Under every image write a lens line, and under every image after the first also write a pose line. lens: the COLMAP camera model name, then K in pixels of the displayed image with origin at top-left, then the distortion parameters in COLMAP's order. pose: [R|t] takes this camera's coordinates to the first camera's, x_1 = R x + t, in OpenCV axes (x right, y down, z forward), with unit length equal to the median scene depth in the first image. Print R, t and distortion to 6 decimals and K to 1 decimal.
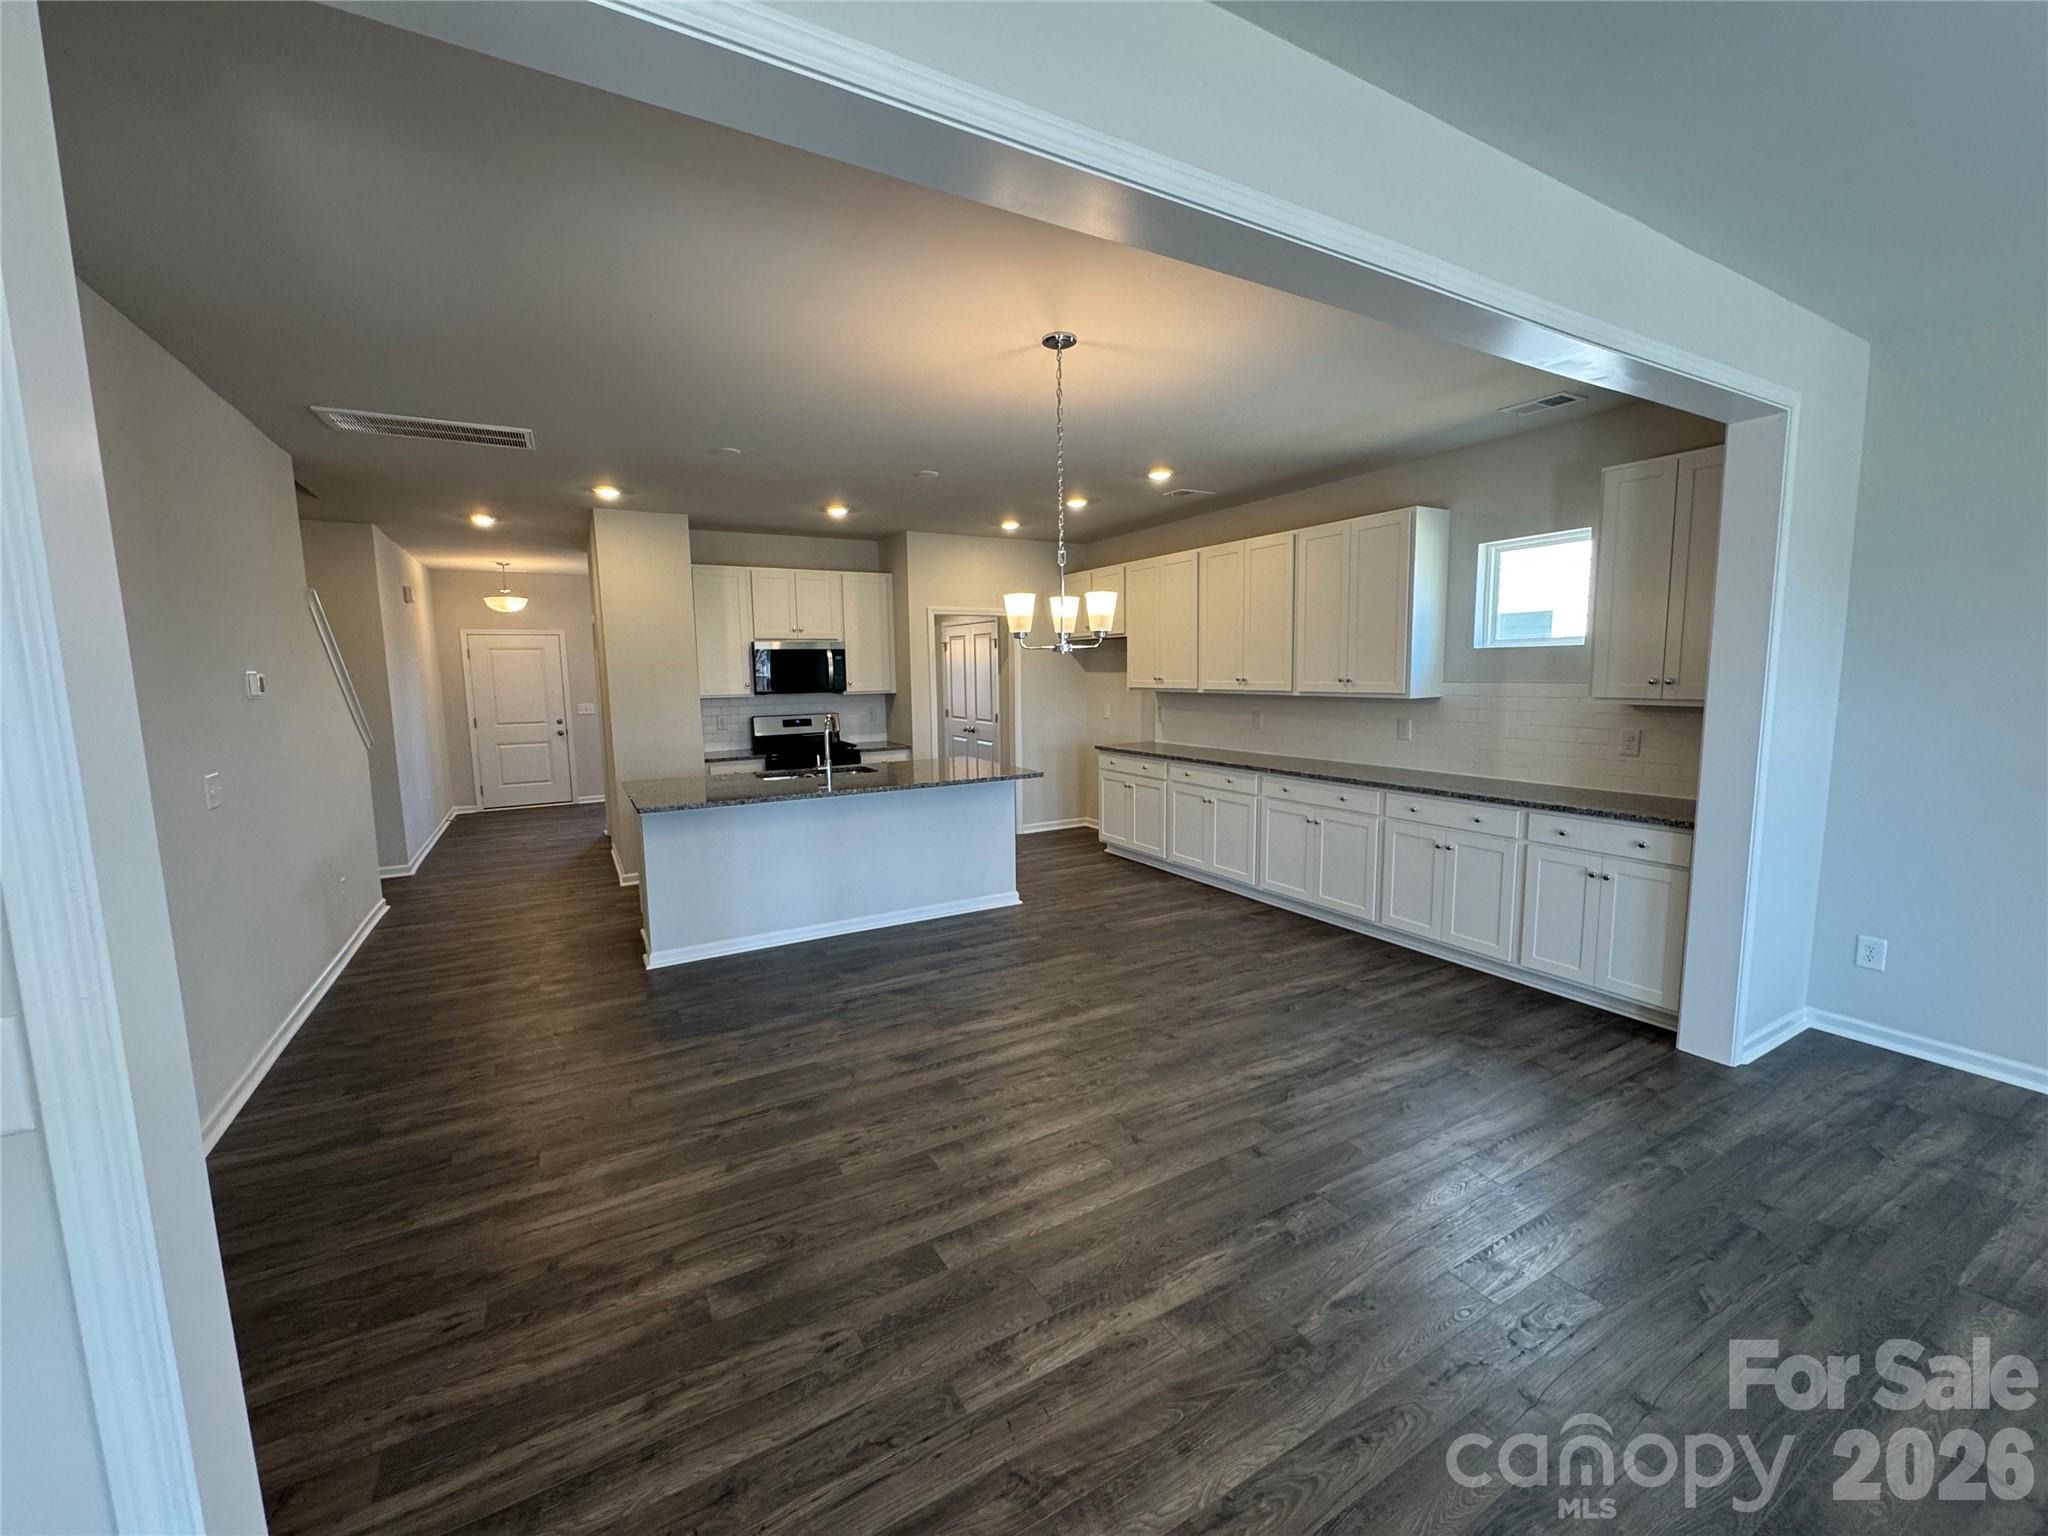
lens RADIAL K [[812.4, 0, 1034.9], [0, 812.4, 764.0], [0, 0, 1]] dist [-0.003317, -0.000098]
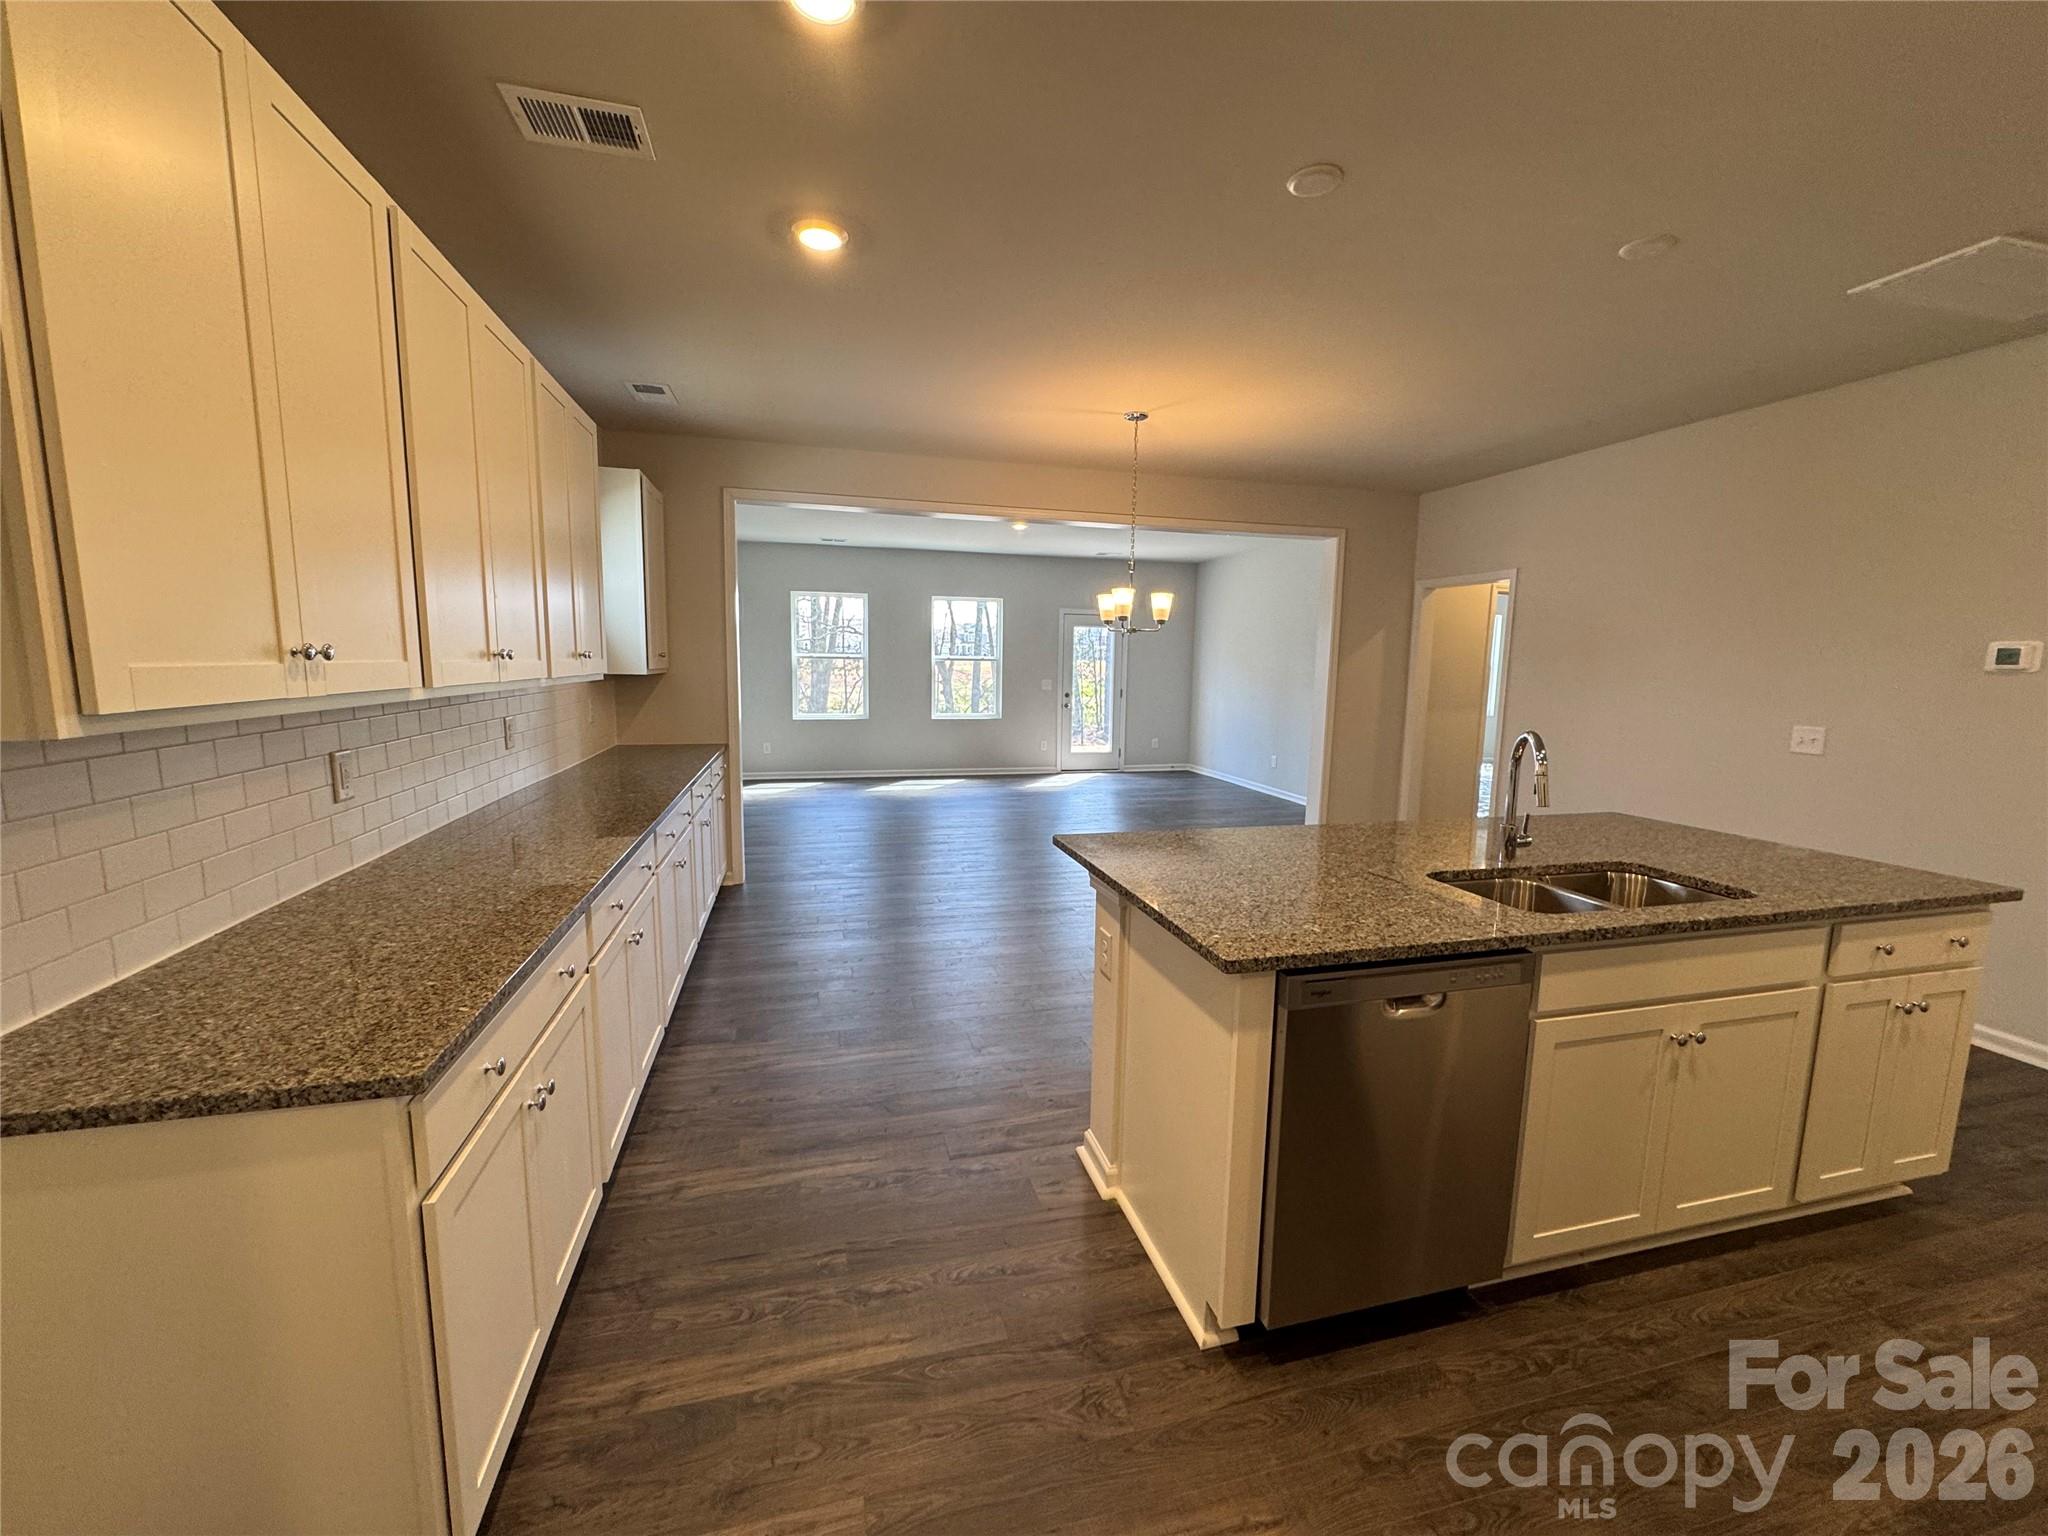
lens RADIAL K [[812.4, 0, 1021.8], [0, 812.4, 769.9], [0, 0, 1]] dist [-0.003317, -0.000098]
pose [[-0.967705, -0.041301, 0.248680, -0.120093], [0.023921, 0.966992, 0.253683, -0.189351], [-0.250949, 0.251438, -0.934775, 1.607933]]
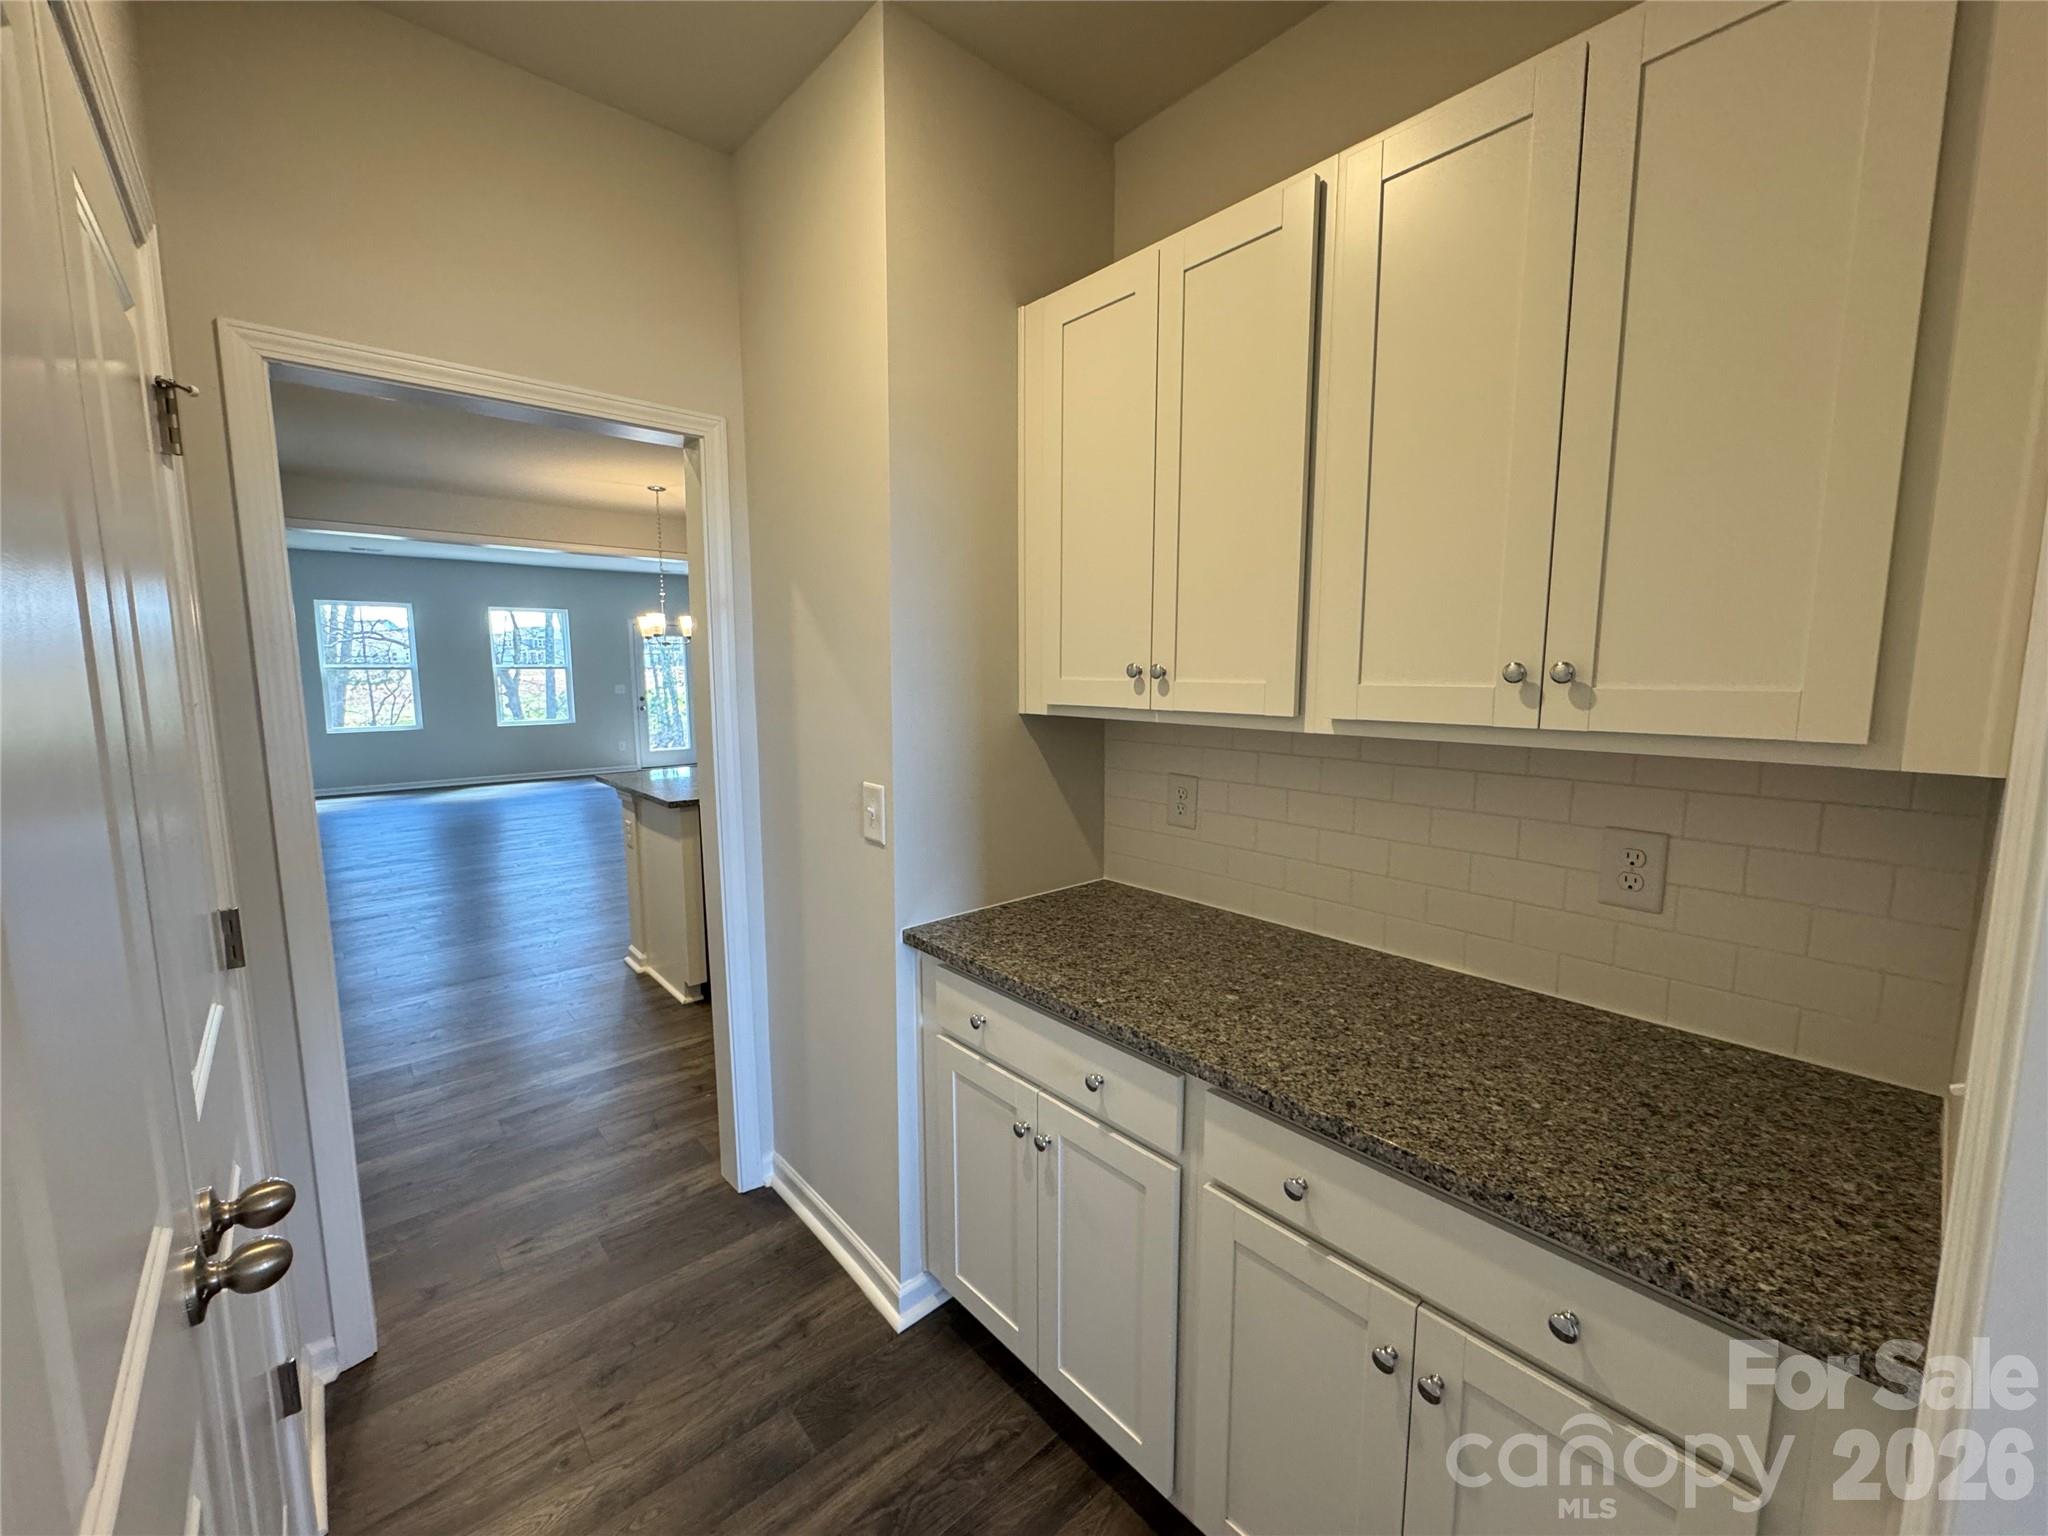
lens RADIAL K [[812.4, 0, 1038.4], [0, 812.4, 766.4], [0, 0, 1]] dist [-0.003317, -0.000098]
pose [[-0.974425, 0.036086, -0.221797, -0.282080], [-0.019968, 0.969212, 0.245417, -0.241891], [0.223824, 0.243569, -0.943704, 2.042093]]
